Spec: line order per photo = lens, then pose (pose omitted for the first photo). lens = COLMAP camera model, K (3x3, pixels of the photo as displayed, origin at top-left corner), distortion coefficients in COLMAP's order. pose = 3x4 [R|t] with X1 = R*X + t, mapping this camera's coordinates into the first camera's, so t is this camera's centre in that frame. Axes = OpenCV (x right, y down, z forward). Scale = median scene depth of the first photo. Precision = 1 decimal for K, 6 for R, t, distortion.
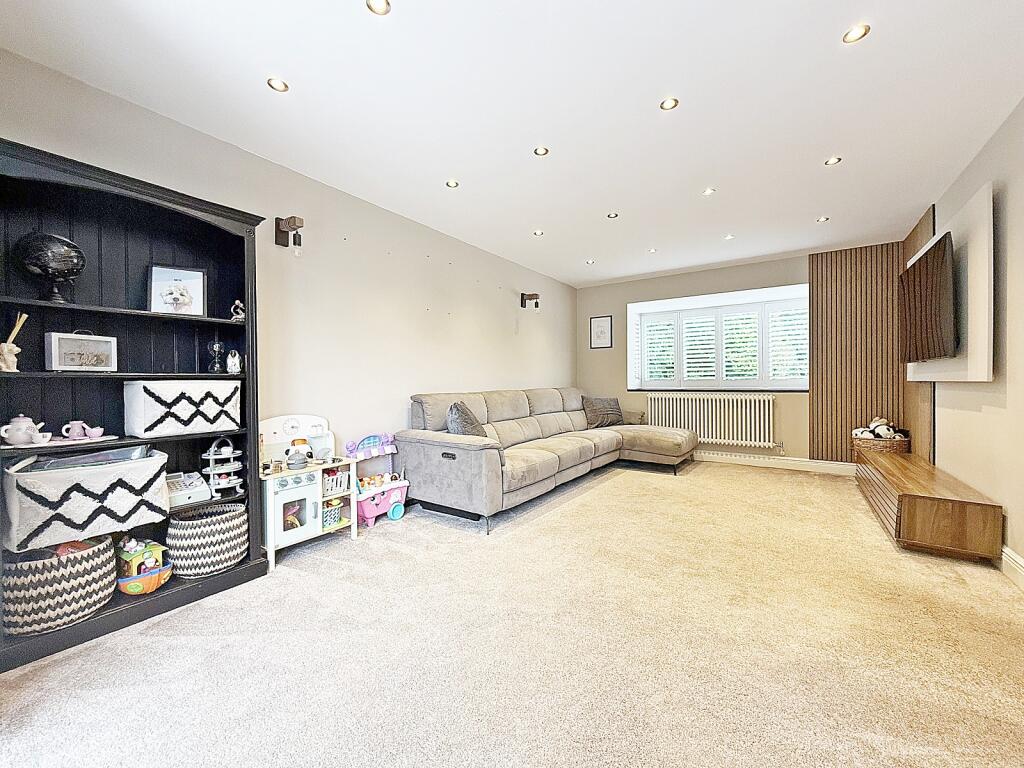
lens RADIAL K [[411.7, 0, 512.0], [0, 411.7, 384.0], [0, 0, 1]] dist [0.000801, 0.000402]
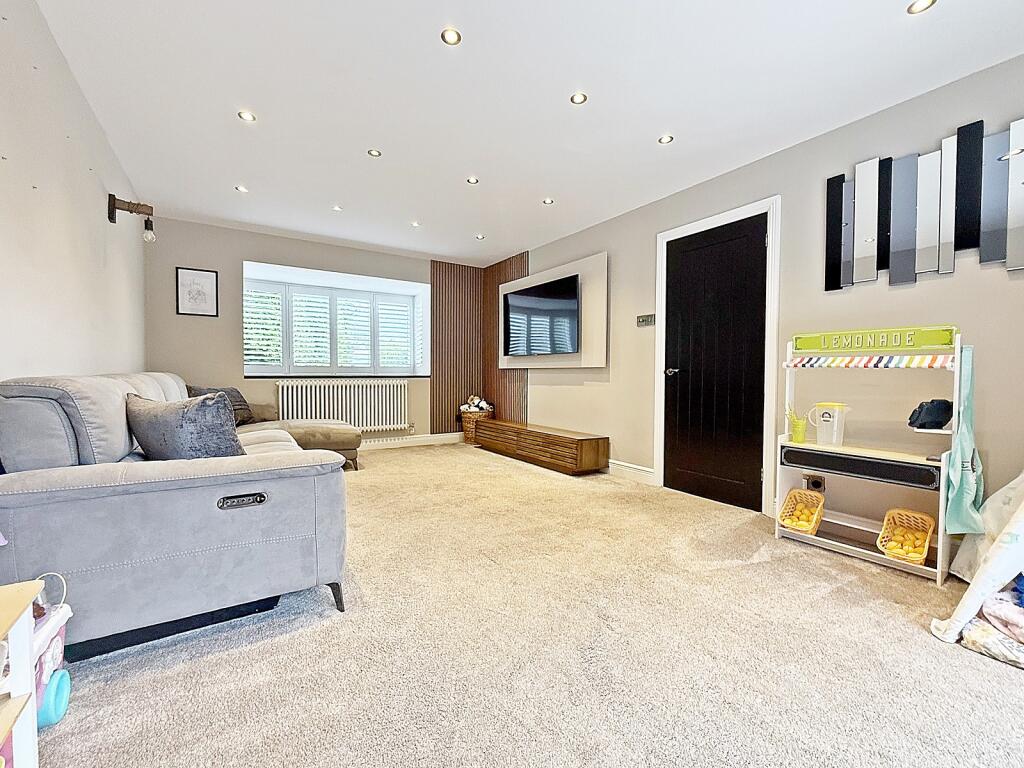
lens RADIAL K [[424.9, 0, 512.0], [0, 424.9, 384.0], [0, 0, 1]] dist [-0.000884, -0.000118]
pose [[0.383426, -0.015698, 0.923438, -0.358289], [-0.000723, 0.999850, 0.017297, 0.020703], [-0.923571, -0.007300, 0.383357, 0.375747]]
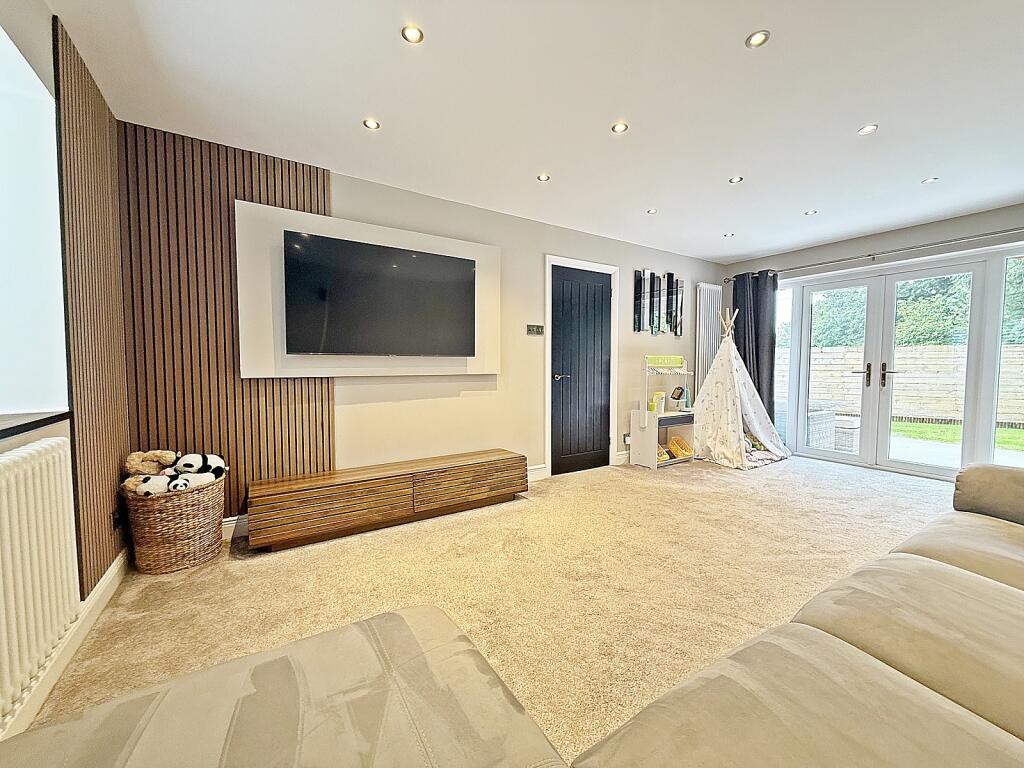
lens RADIAL K [[411.7, 0, 512.0], [0, 411.7, 384.0], [0, 0, 1]] dist [0.000801, 0.000402]
pose [[-0.918403, -0.018785, 0.395200, 0.273761], [0.005267, 0.998203, 0.059688, -0.033458], [-0.395611, 0.056899, -0.916654, 1.366768]]
